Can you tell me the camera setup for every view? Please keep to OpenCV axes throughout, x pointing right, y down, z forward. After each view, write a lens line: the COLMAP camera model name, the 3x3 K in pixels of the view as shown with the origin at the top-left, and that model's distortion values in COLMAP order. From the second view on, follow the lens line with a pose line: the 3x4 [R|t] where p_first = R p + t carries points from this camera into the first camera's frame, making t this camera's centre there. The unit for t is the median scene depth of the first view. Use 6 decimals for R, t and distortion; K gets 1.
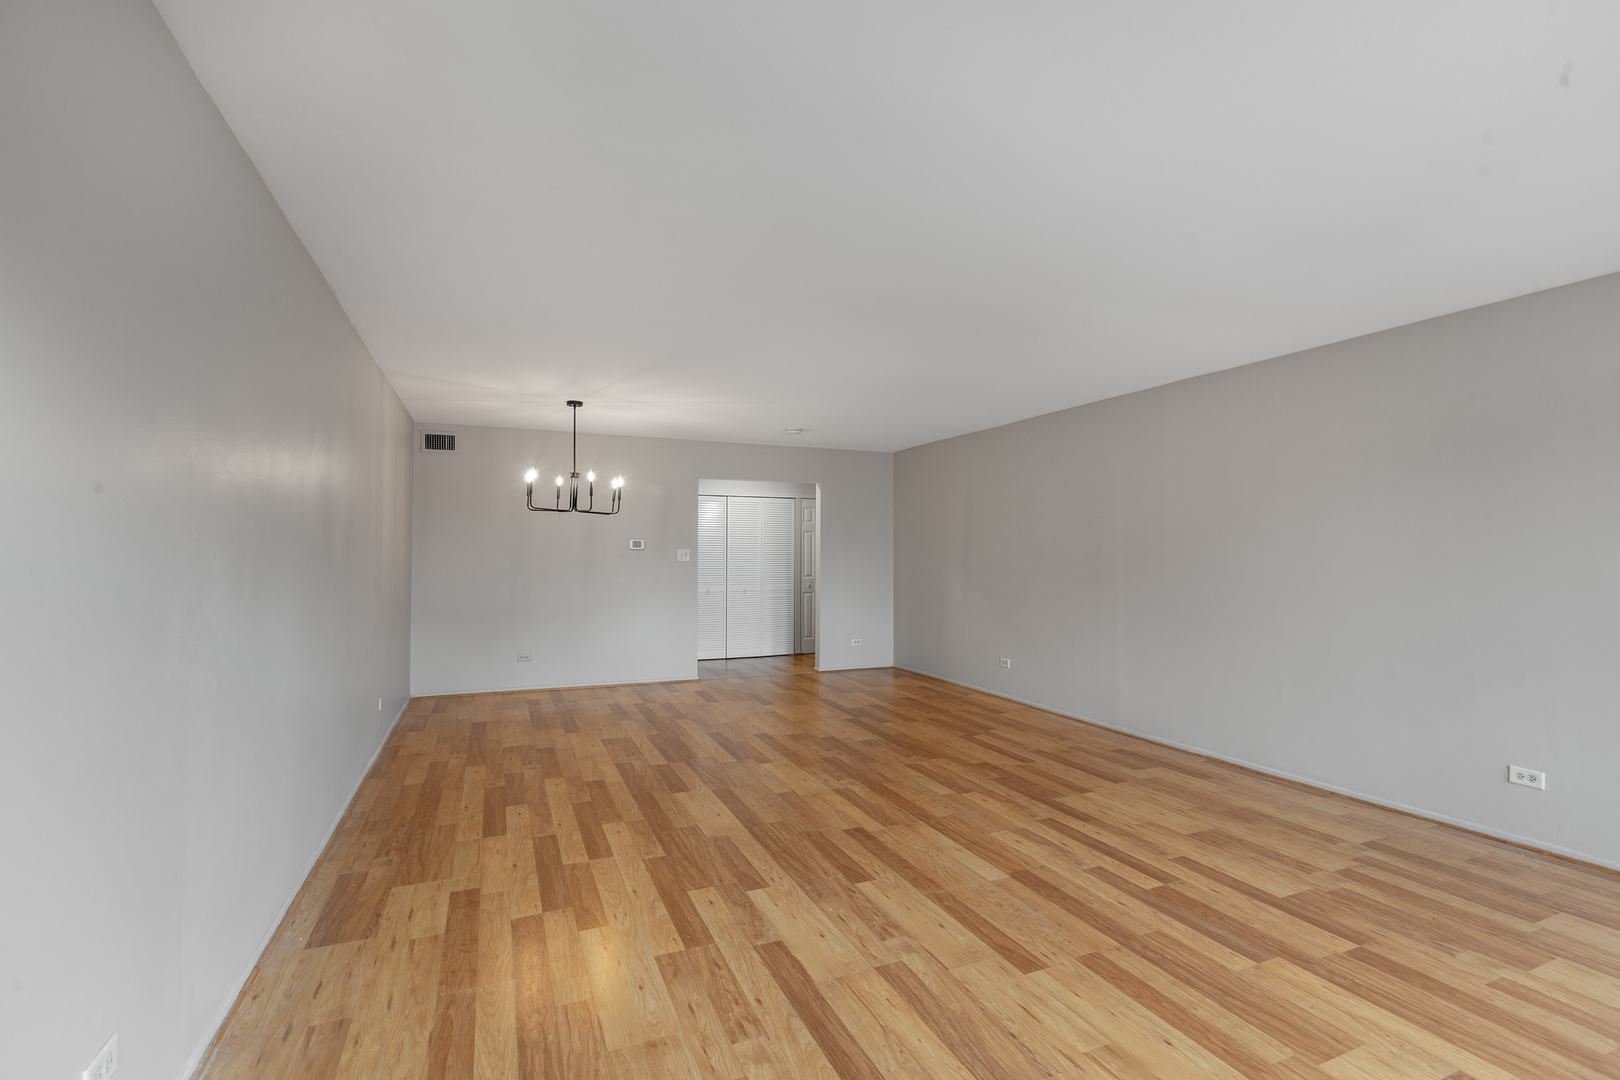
lens RADIAL K [[721.5, 0, 810.0], [0, 721.5, 540.0], [0, 0, 1]] dist [0.002958, -0.000168]
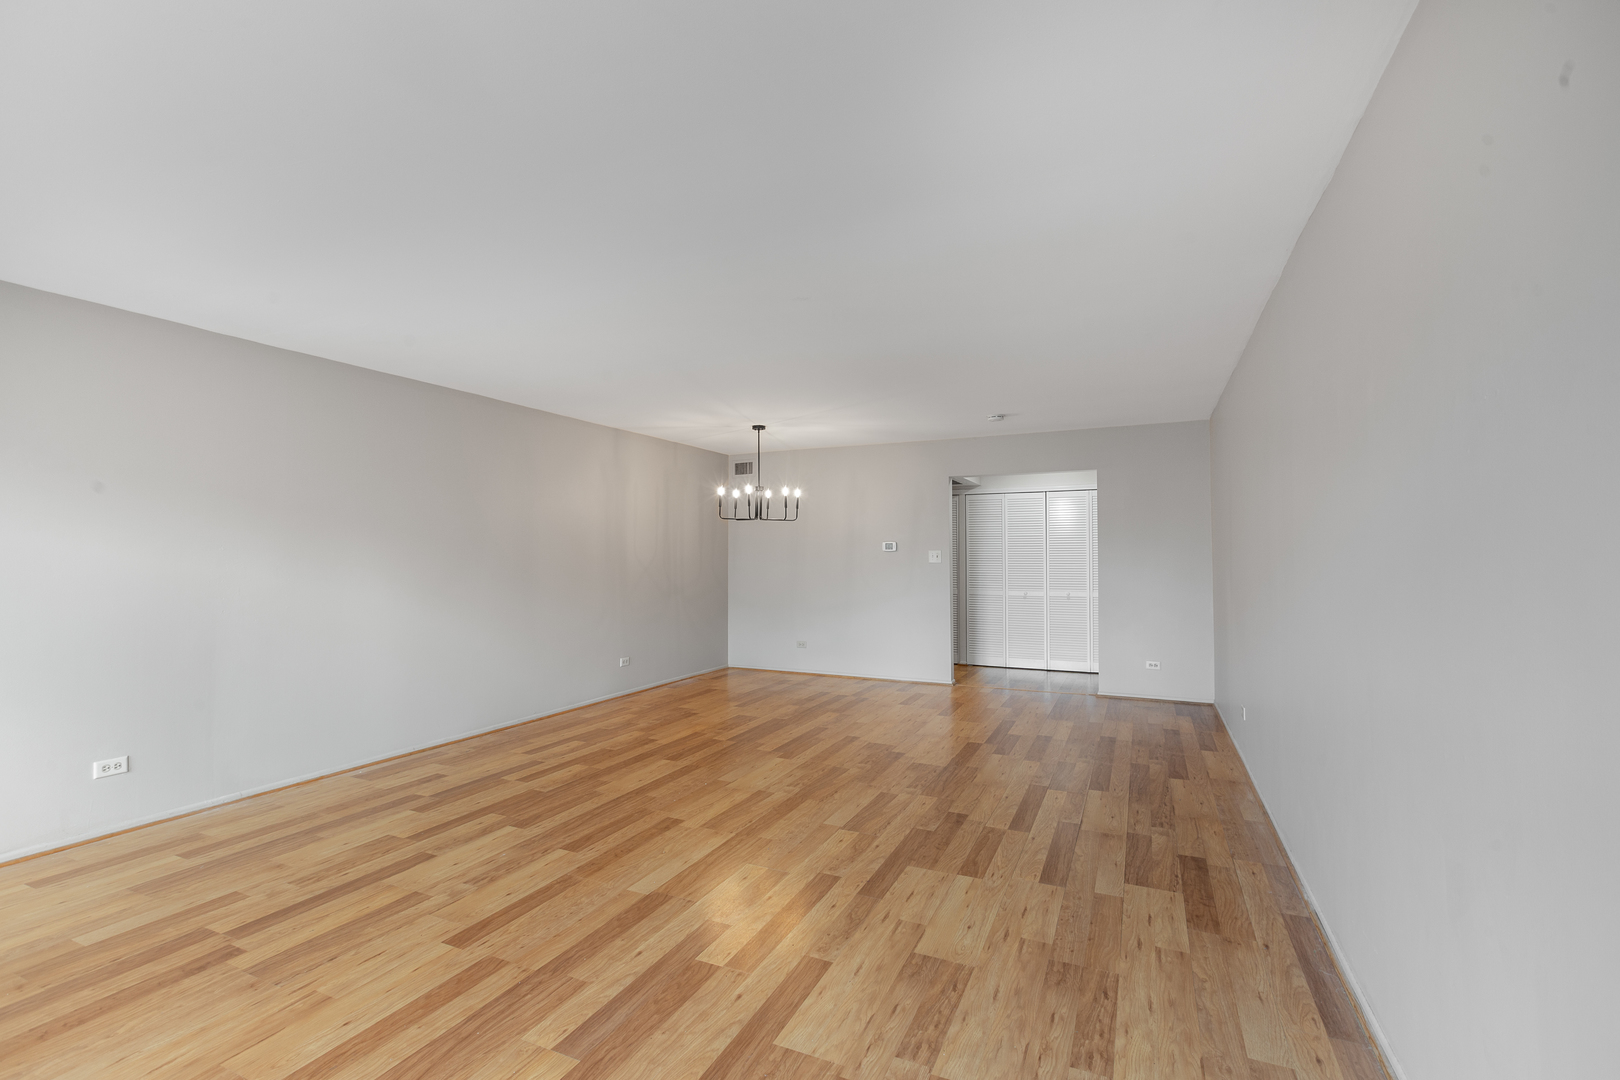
lens RADIAL K [[721.5, 0, 810.0], [0, 721.5, 540.0], [0, 0, 1]] dist [0.002958, -0.000168]
pose [[0.662534, -0.022094, -0.748706, 0.921624], [0.020730, 0.999723, -0.011157, 0.012710], [0.748745, -0.008129, 0.662808, 0.433053]]
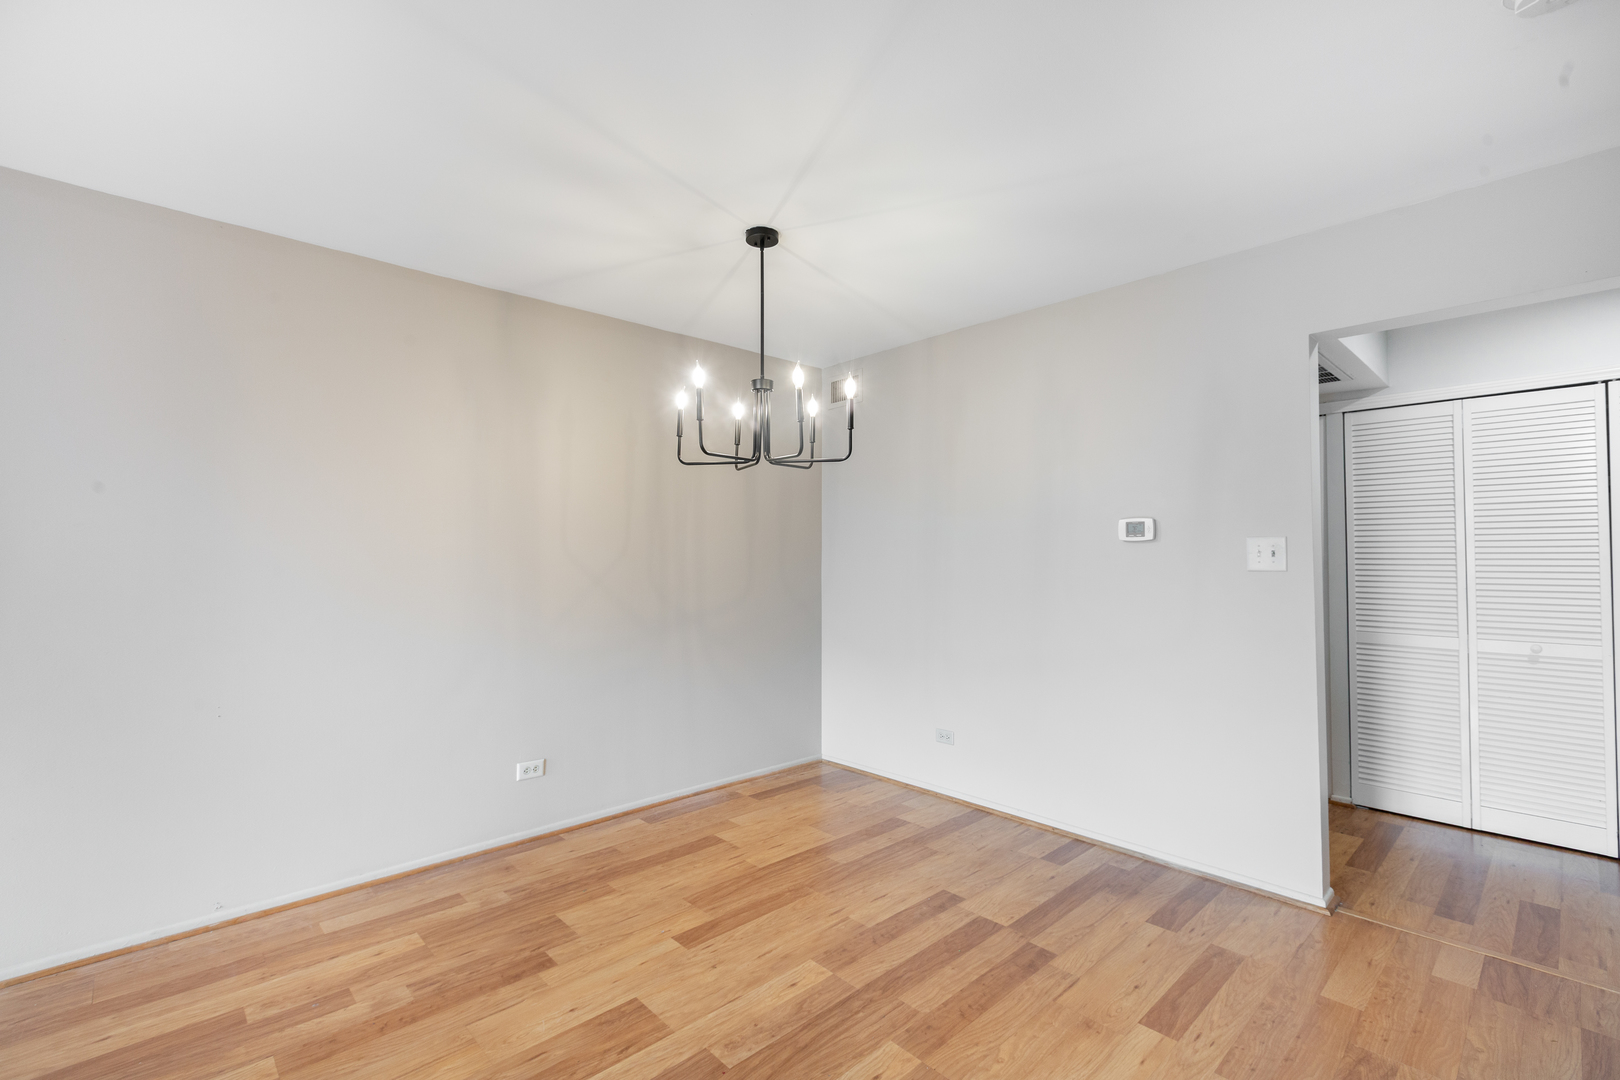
lens RADIAL K [[721.5, 0, 810.0], [0, 721.5, 540.0], [0, 0, 1]] dist [0.002958, -0.000168]
pose [[0.334656, -0.024846, -0.942013, 0.195936], [0.022404, 0.999580, -0.018405, 0.031668], [0.942074, -0.014945, 0.335072, 1.325080]]
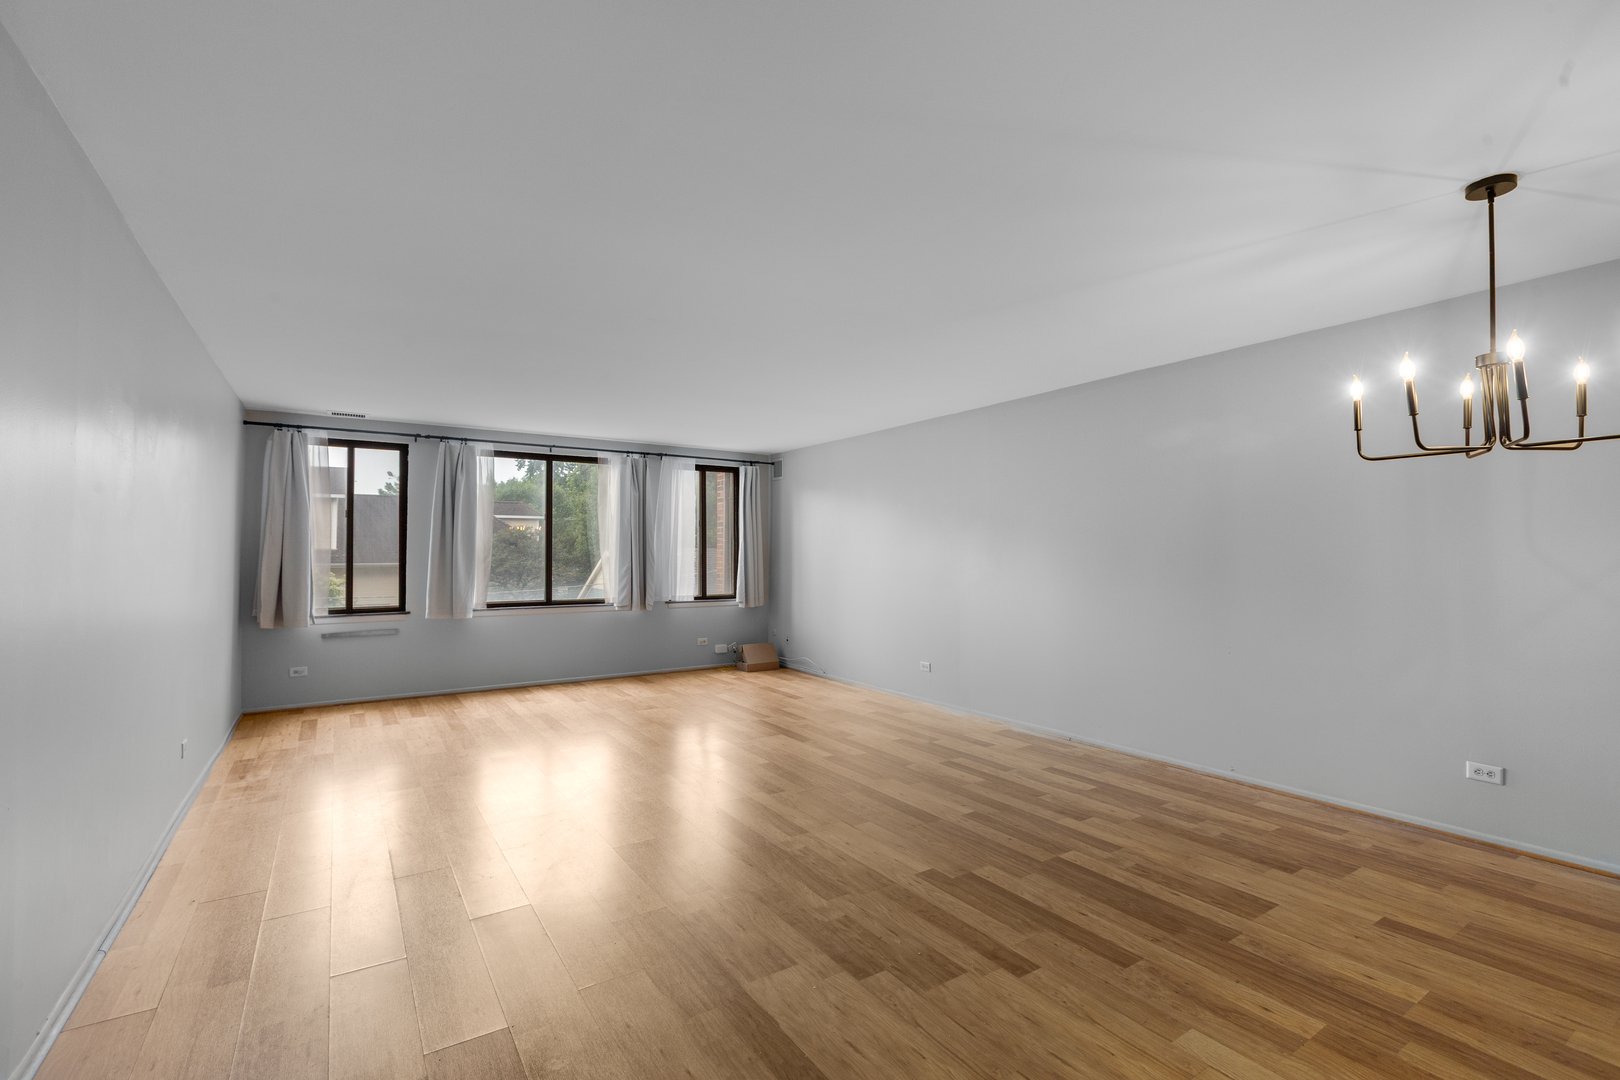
lens RADIAL K [[721.5, 0, 810.0], [0, 721.5, 540.0], [0, 0, 1]] dist [0.002958, -0.000168]
pose [[-0.986552, -0.005378, -0.163359, 0.187283], [0.001636, 0.999084, -0.042766, 0.044606], [0.163439, -0.042459, -0.985639, 2.040098]]
